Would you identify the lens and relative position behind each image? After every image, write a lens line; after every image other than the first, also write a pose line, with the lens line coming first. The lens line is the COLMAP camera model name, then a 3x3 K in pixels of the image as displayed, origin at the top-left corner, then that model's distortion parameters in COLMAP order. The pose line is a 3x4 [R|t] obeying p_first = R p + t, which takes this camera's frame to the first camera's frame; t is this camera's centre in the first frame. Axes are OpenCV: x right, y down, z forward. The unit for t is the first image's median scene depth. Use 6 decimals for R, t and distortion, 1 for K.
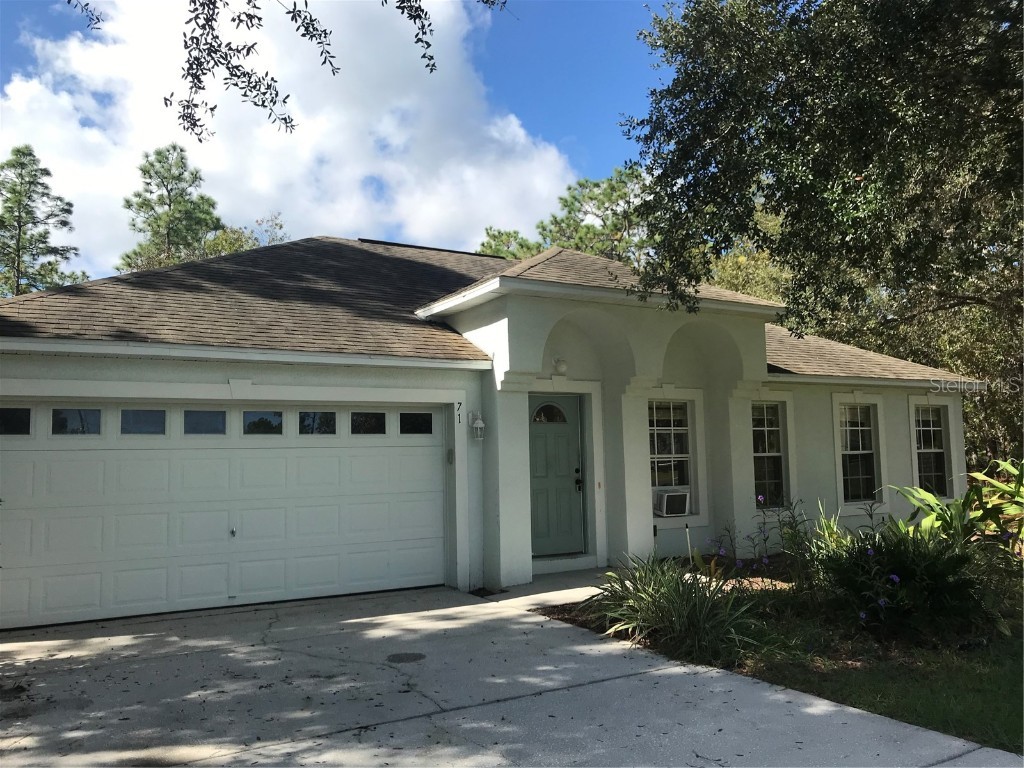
lens RADIAL K [[841.7, 0, 515.9], [0, 841.7, 384.8], [0, 0, 1]] dist [0.010401, 0.002133]
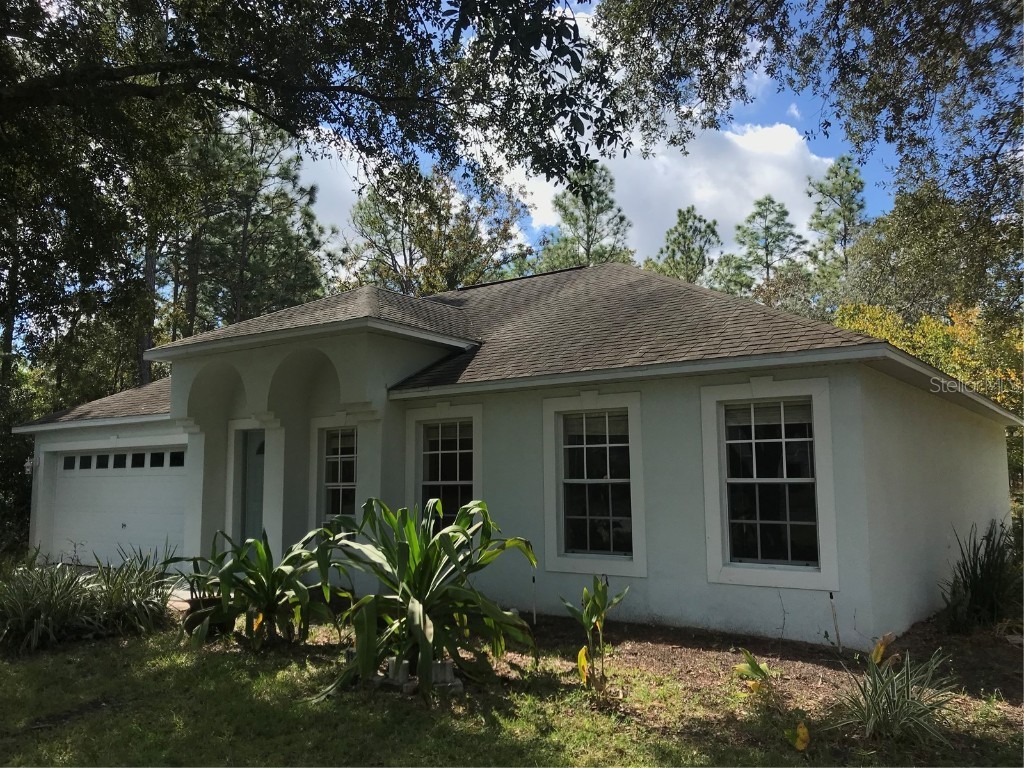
lens RADIAL K [[841.7, 0, 515.9], [0, 841.7, 383.8], [0, 0, 1]] dist [0.010401, 0.002133]
pose [[0.416958, -0.087621, -0.904692, 1.179644], [0.082875, 0.994861, -0.058158, 0.041574], [0.905140, -0.050727, 0.422077, 0.766160]]
